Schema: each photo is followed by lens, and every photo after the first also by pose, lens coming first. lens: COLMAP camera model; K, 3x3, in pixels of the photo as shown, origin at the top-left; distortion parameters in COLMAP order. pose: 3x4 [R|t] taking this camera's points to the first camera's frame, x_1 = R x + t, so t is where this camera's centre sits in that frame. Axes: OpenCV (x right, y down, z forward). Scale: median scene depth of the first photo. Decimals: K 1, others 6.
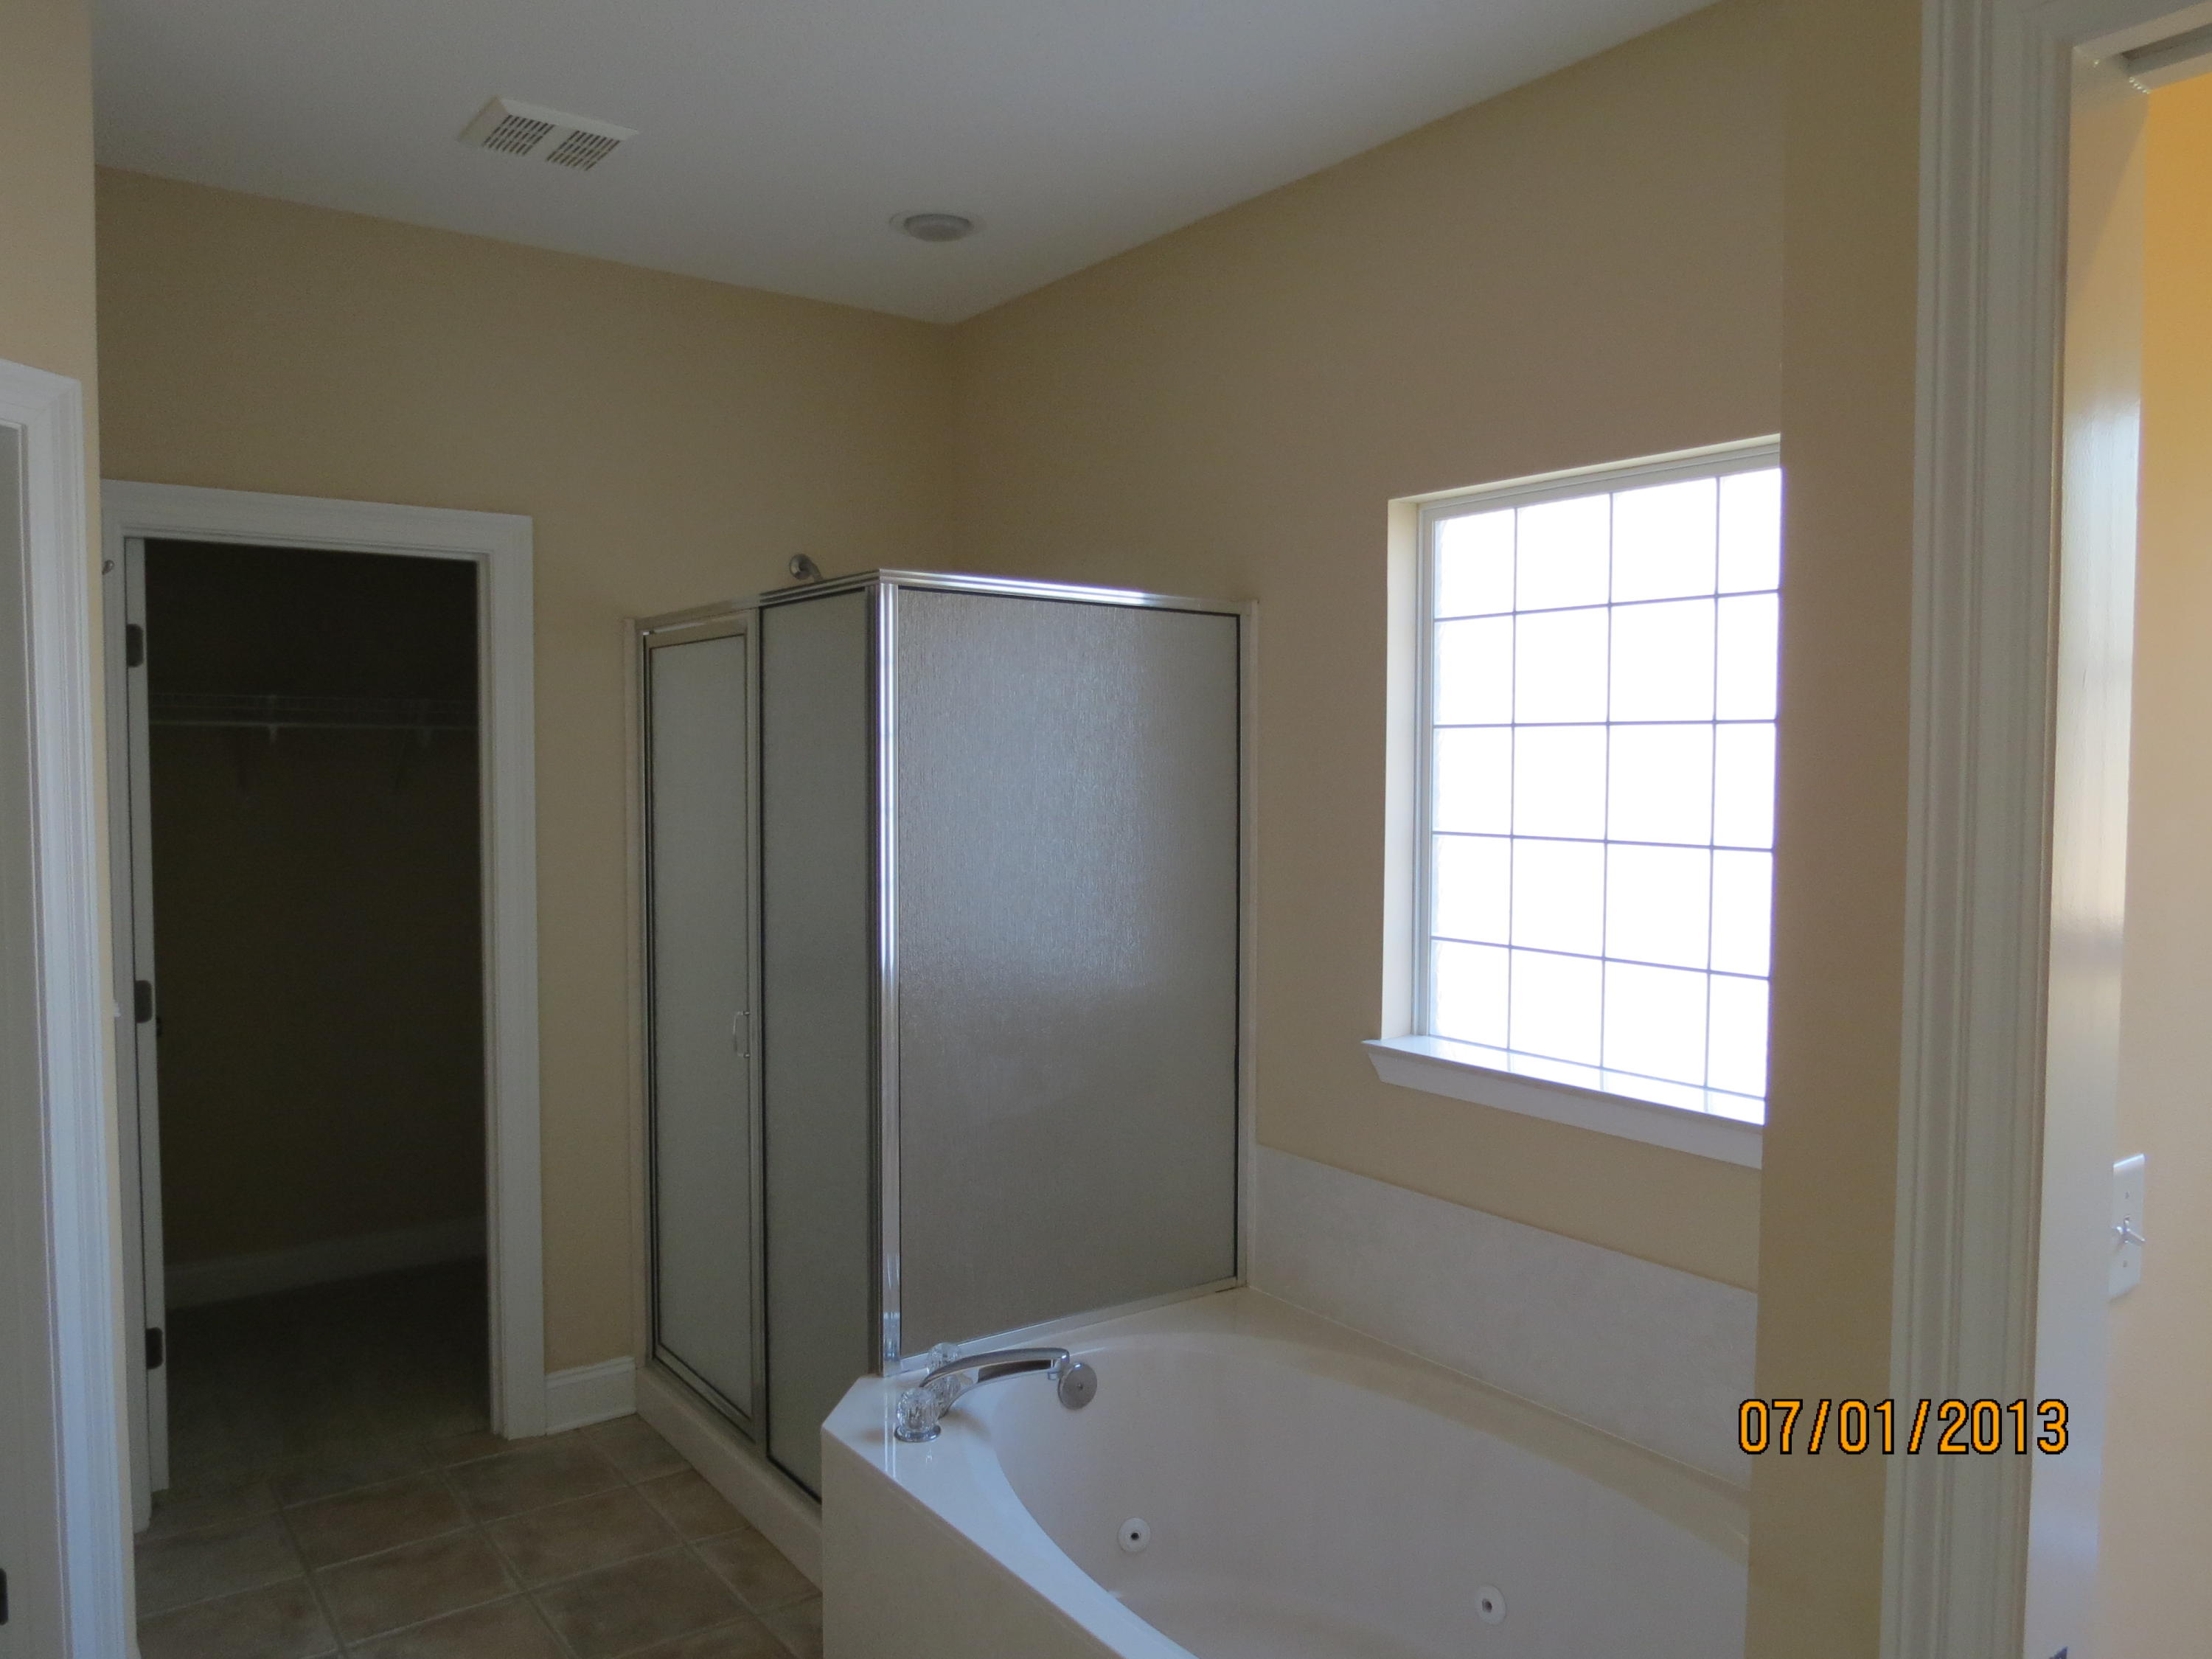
lens RADIAL K [[1576.5, 0, 1106.0], [0, 1576.5, 829.5], [0, 0, 1]] dist [-0.022391, -0.001337]
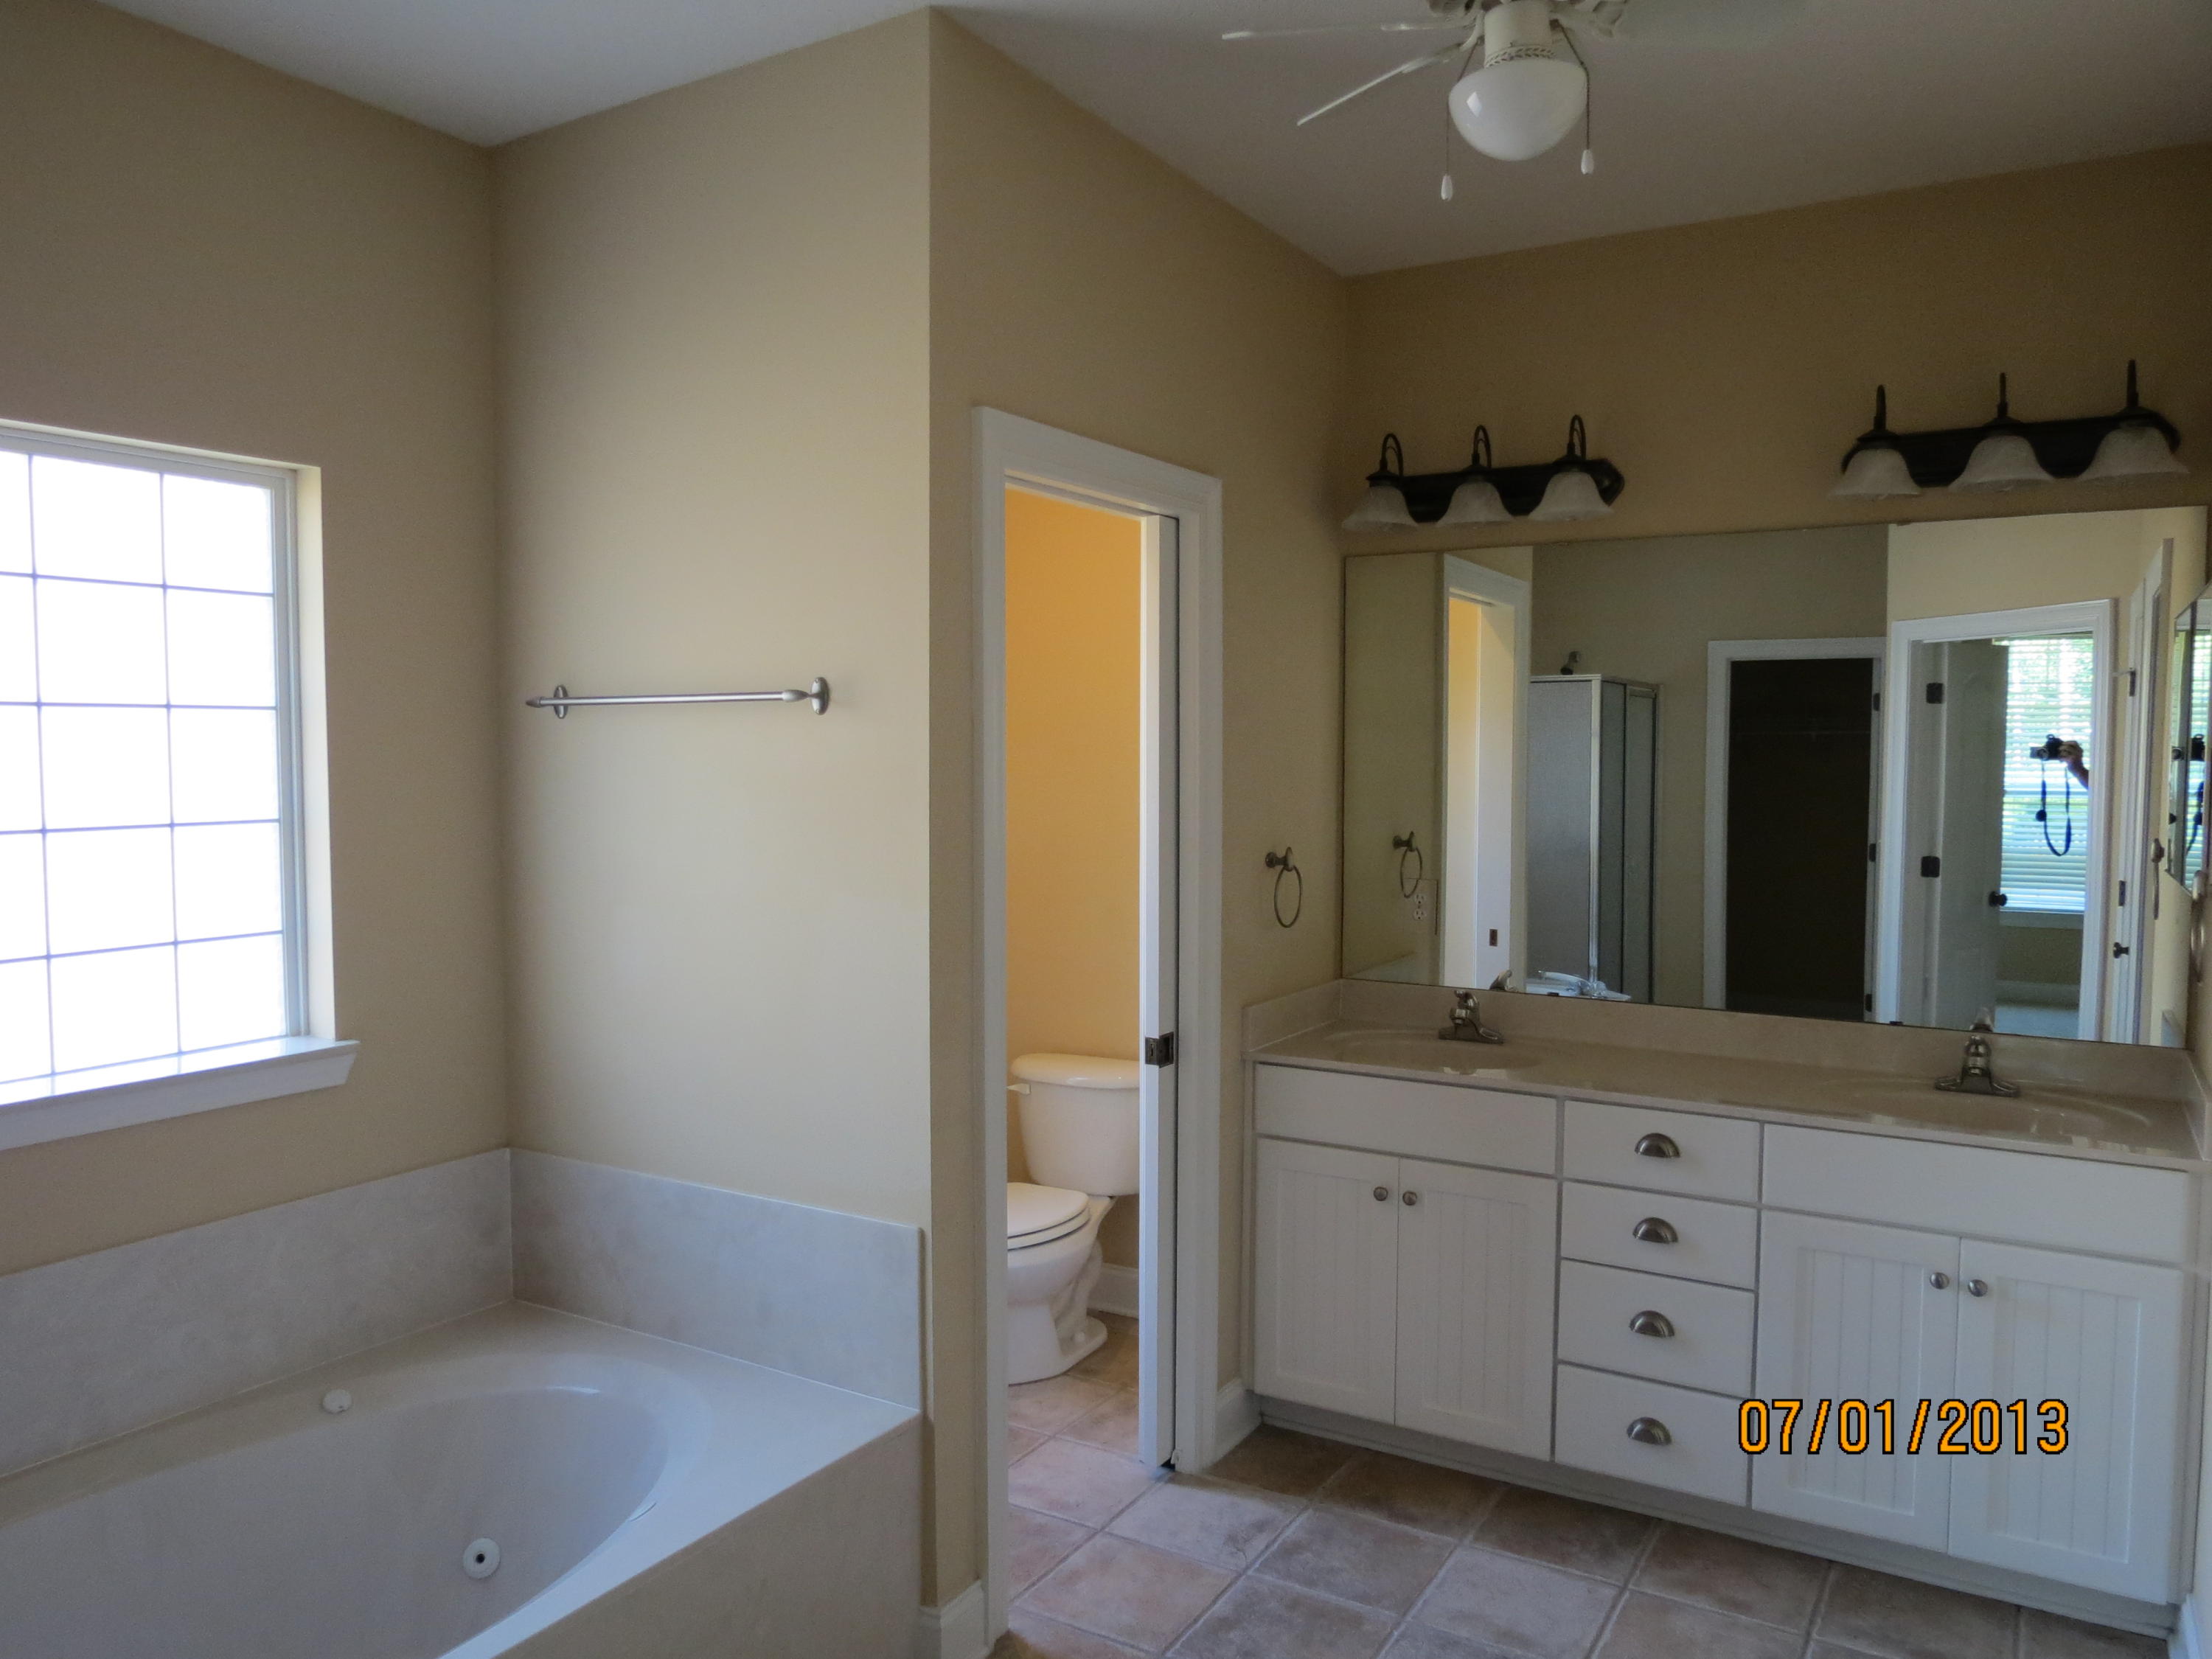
lens RADIAL K [[1576.5, 0, 1106.0], [0, 1576.5, 829.5], [0, 0, 1]] dist [-0.022391, -0.001337]
pose [[-0.384077, -0.057665, 0.921499, -0.827262], [0.039568, 0.996103, 0.078825, -0.044236], [-0.922453, 0.066737, -0.380298, 0.836311]]
